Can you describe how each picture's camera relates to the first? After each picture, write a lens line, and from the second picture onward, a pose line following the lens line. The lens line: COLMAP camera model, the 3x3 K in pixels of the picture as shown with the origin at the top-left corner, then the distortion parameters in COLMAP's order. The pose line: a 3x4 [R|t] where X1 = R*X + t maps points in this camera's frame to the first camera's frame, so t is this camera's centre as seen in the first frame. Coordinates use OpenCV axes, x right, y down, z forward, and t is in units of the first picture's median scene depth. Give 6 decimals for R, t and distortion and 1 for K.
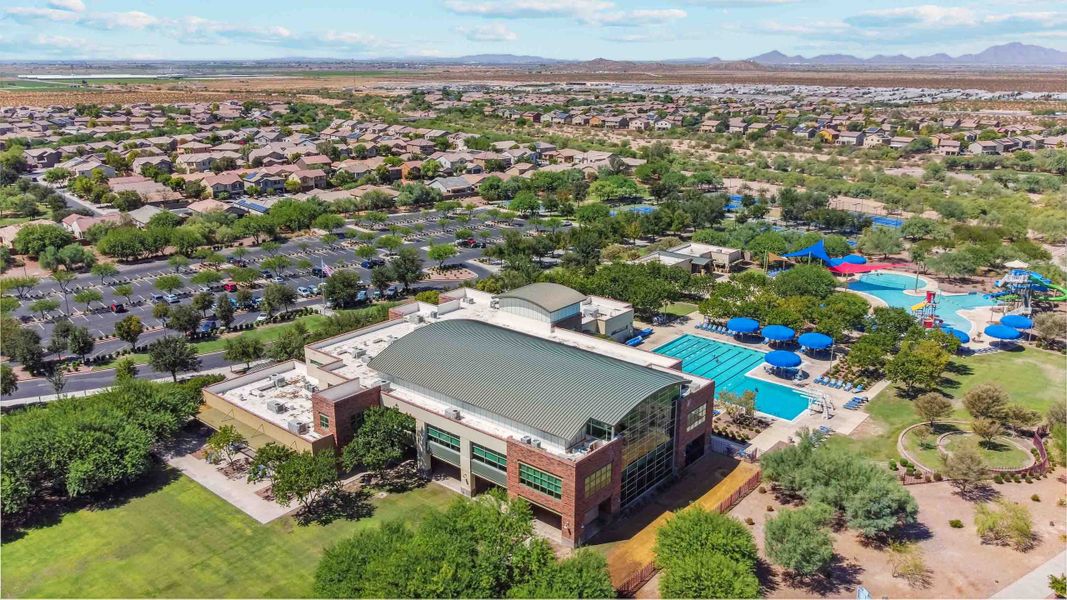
lens RADIAL K [[805.1, 0, 533.5], [0, 805.1, 300.0], [0, 0, 1]] dist [-0.014180, -0.003019]
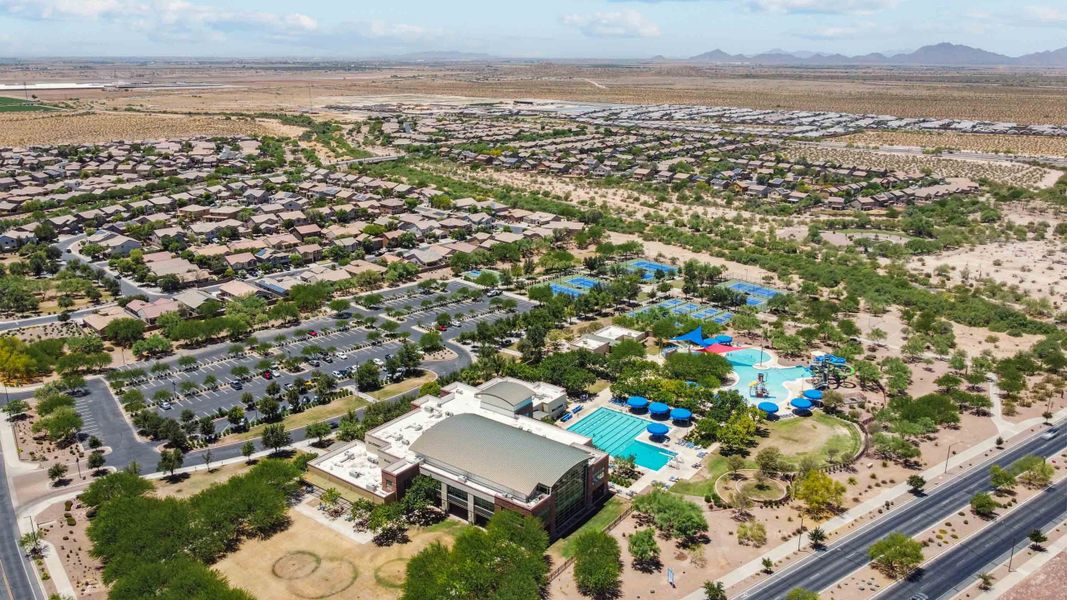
lens RADIAL K [[807.5, 0, 559.7], [0, 807.5, 302.8], [0, 0, 1]] dist [-0.005315, -0.000228]
pose [[0.995127, -0.003311, 0.098548, -0.039186], [0.002146, 0.999927, 0.011929, -0.177530], [-0.098581, -0.011659, 0.995061, -0.527390]]
